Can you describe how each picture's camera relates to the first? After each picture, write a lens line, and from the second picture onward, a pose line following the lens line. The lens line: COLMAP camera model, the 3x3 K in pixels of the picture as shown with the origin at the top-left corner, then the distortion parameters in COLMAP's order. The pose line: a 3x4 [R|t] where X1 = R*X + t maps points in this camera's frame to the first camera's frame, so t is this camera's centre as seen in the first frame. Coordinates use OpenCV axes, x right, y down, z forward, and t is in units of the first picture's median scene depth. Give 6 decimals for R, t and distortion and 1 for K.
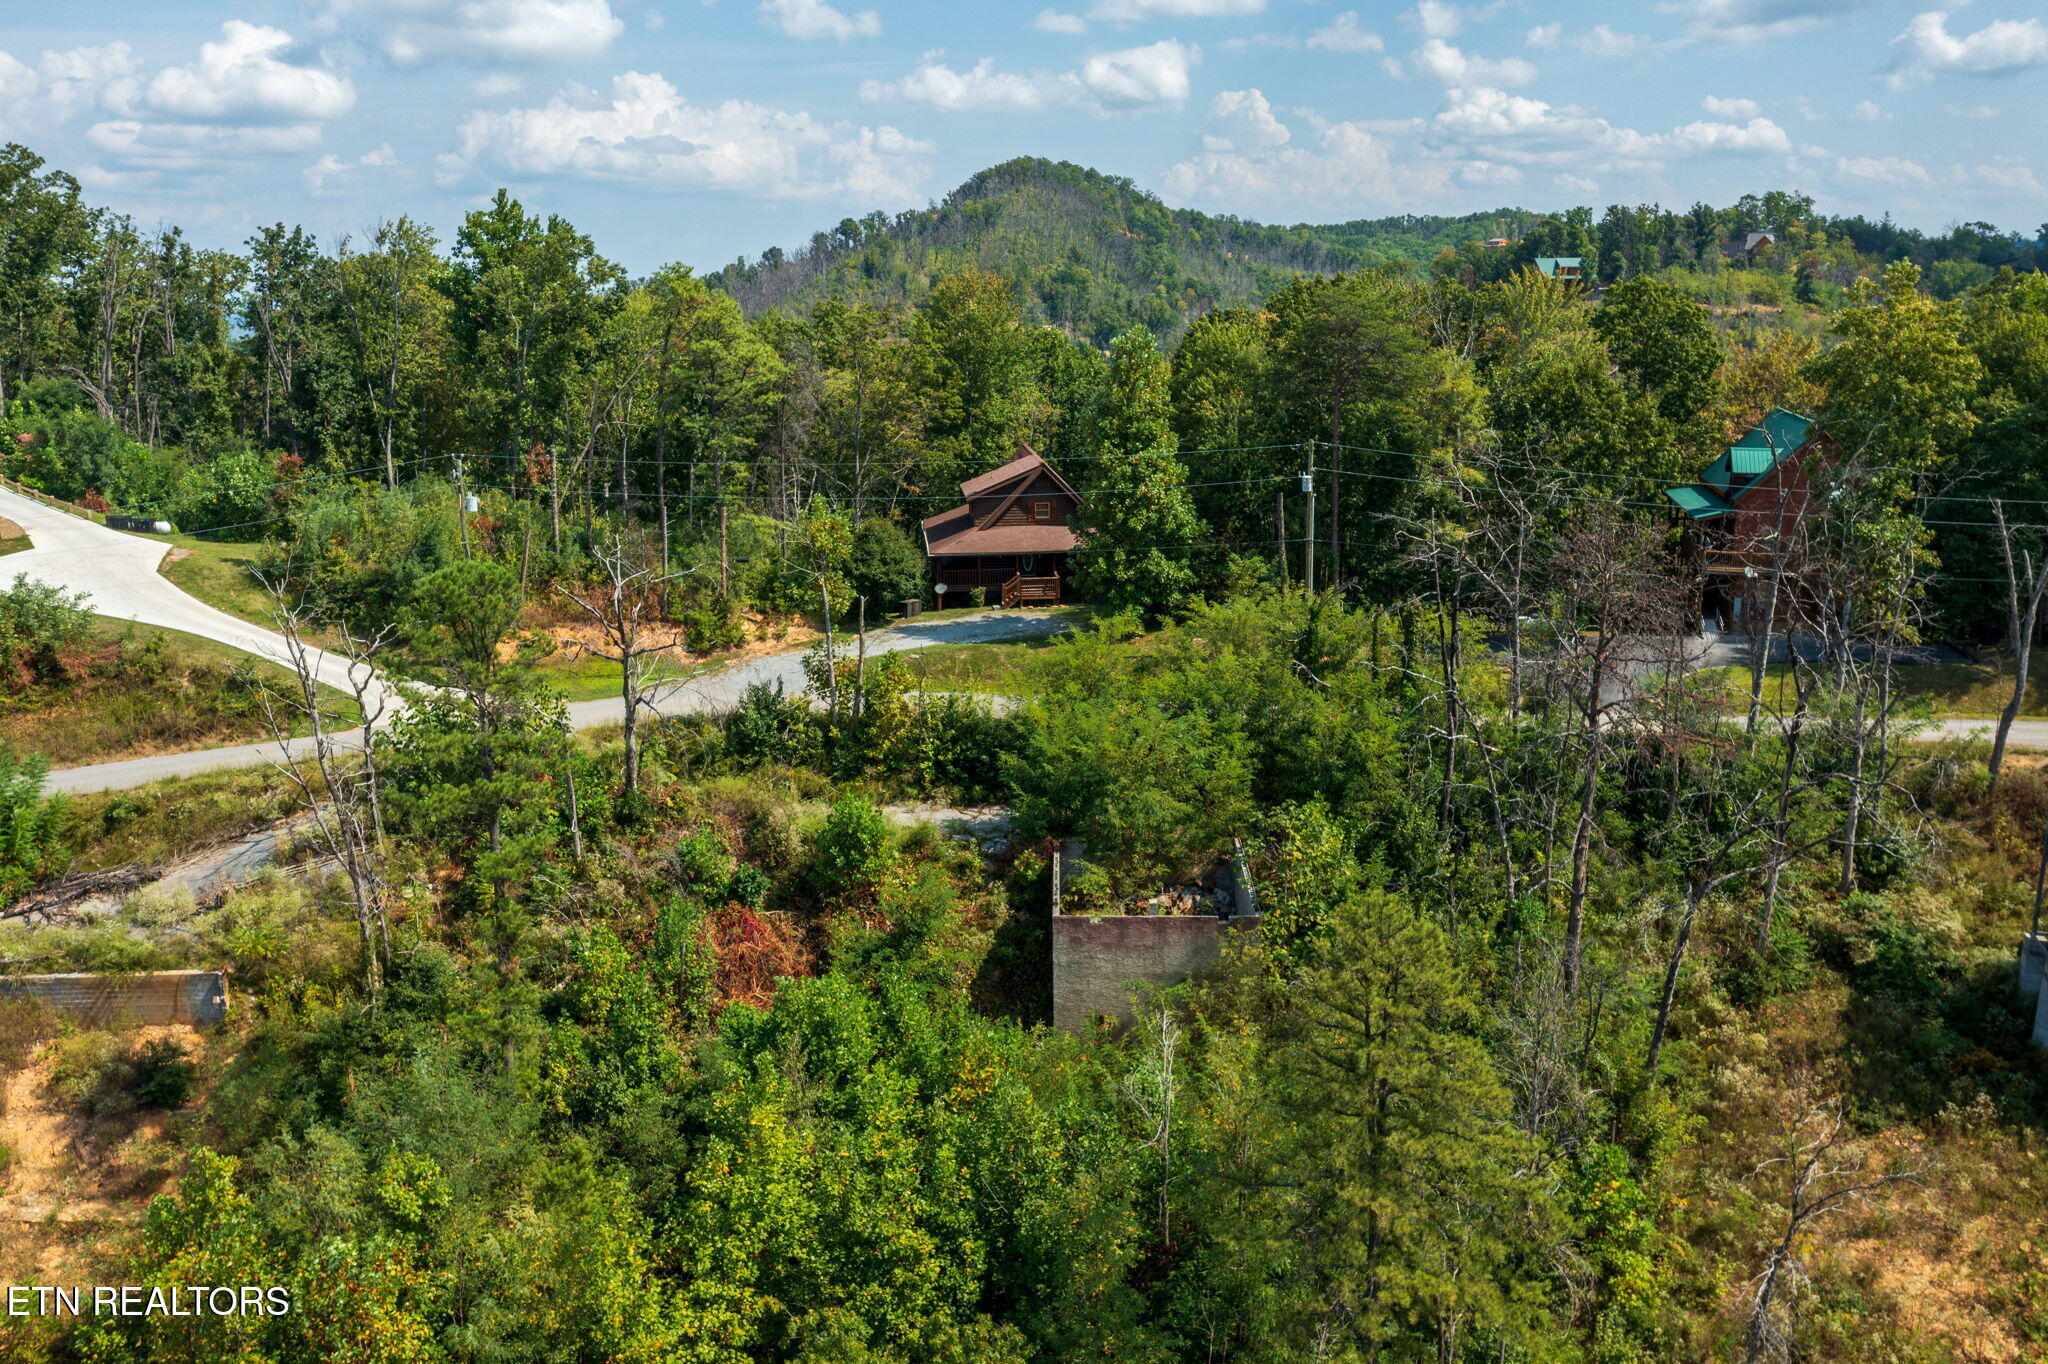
lens RADIAL K [[1645.0, 0, 1013.2], [0, 1645.0, 686.6], [0, 0, 1]] dist [0.001348, 0.015390]
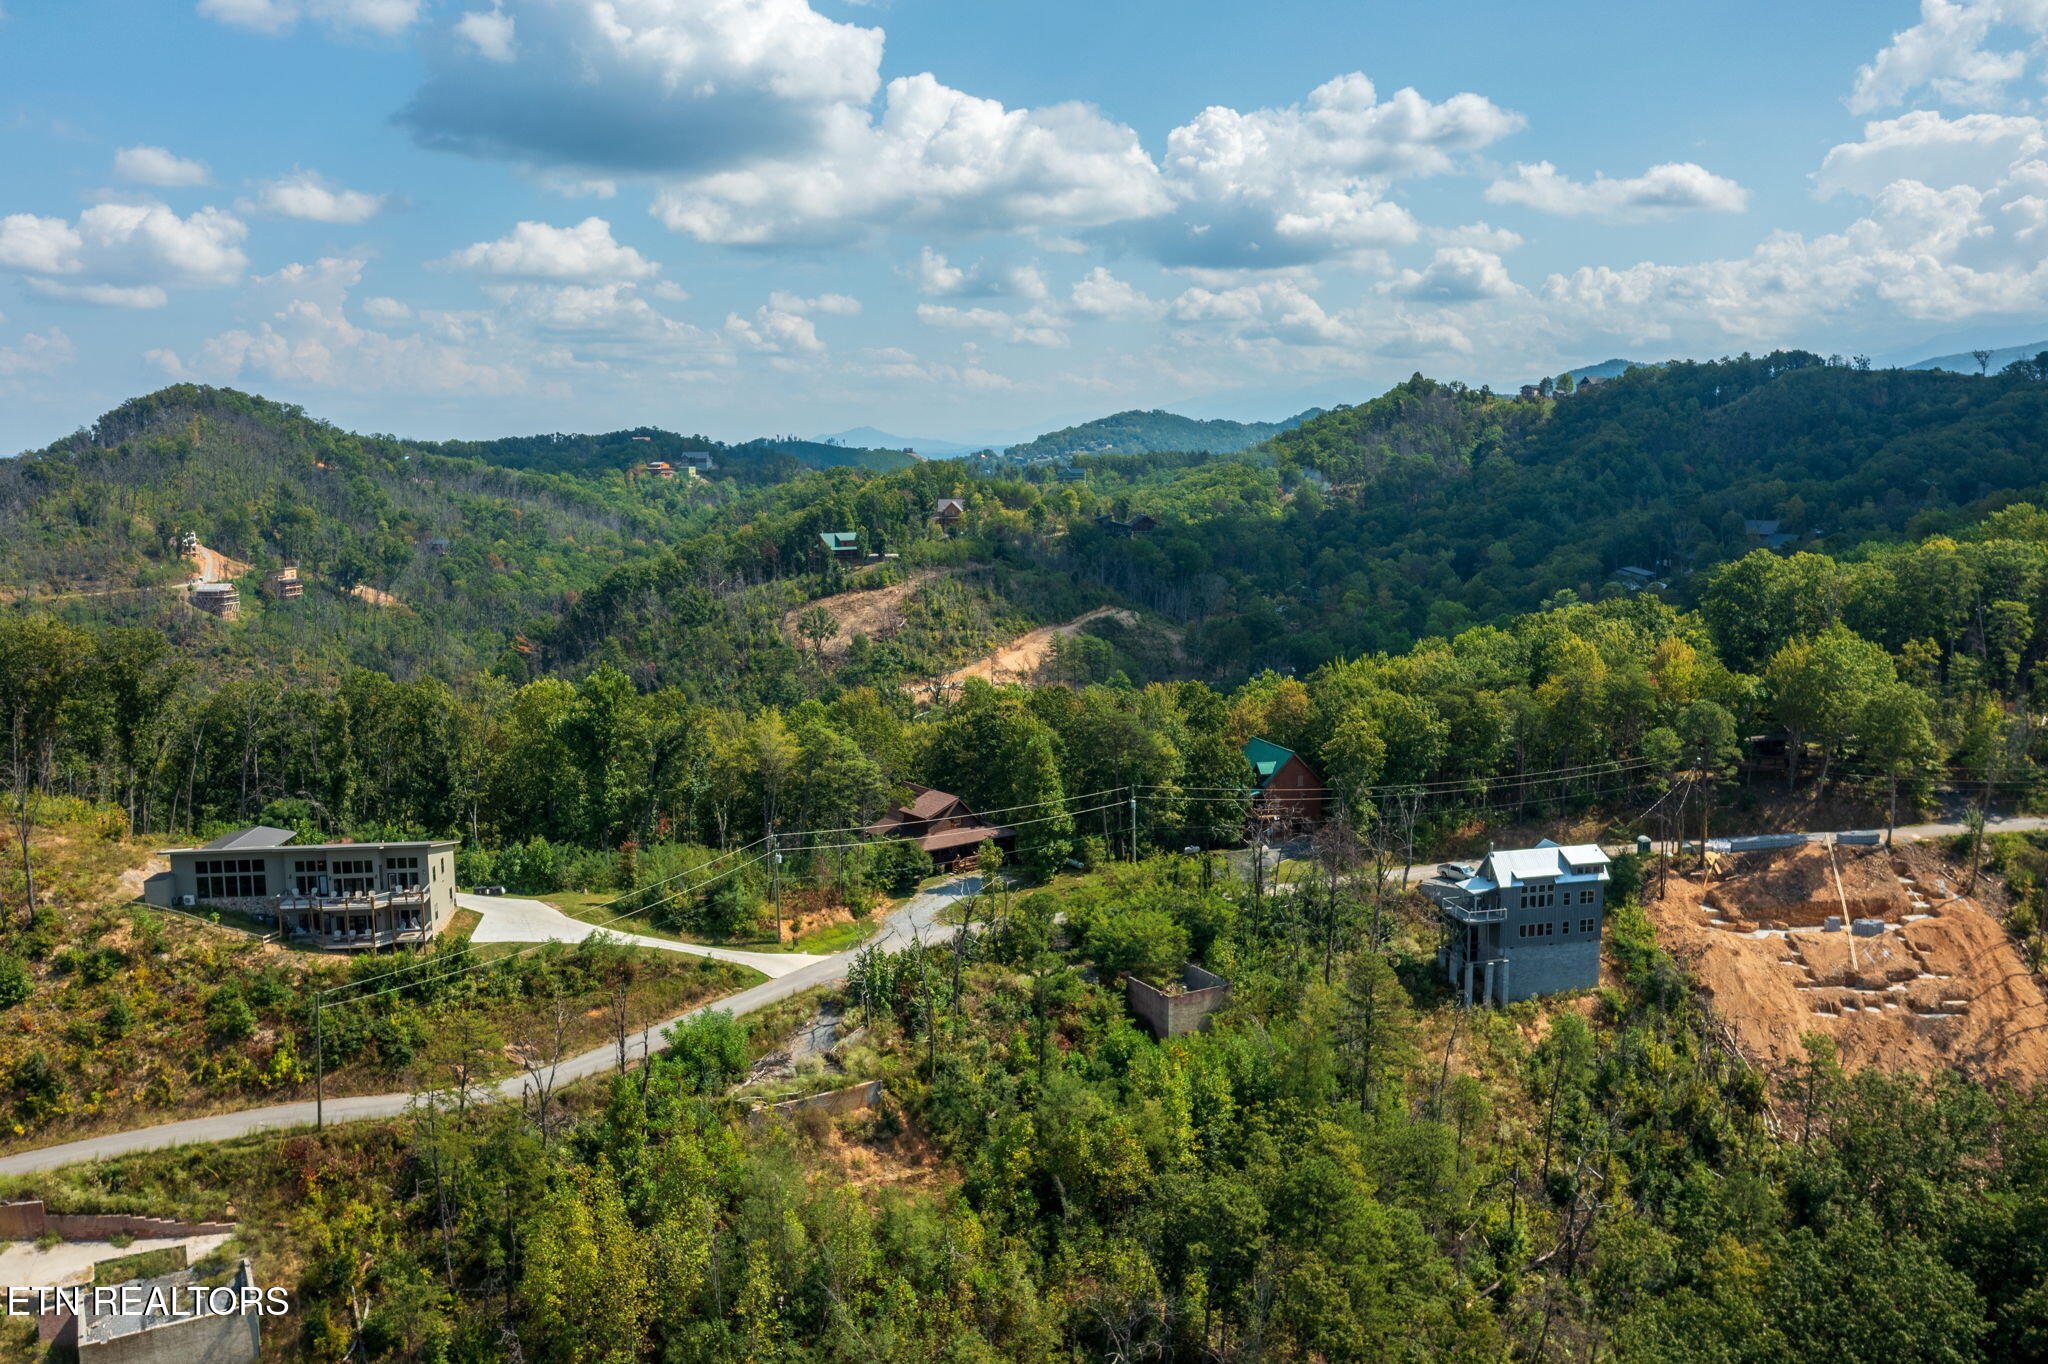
lens RADIAL K [[1645.0, 0, 1024.6], [0, 1645.0, 681.7], [0, 0, 1]] dist [0.001348, 0.015390]
pose [[0.859143, -0.069069, 0.507053, -1.216797], [0.125848, 0.988937, -0.078525, -0.147872], [-0.496020, 0.131276, 0.858330, -0.995074]]
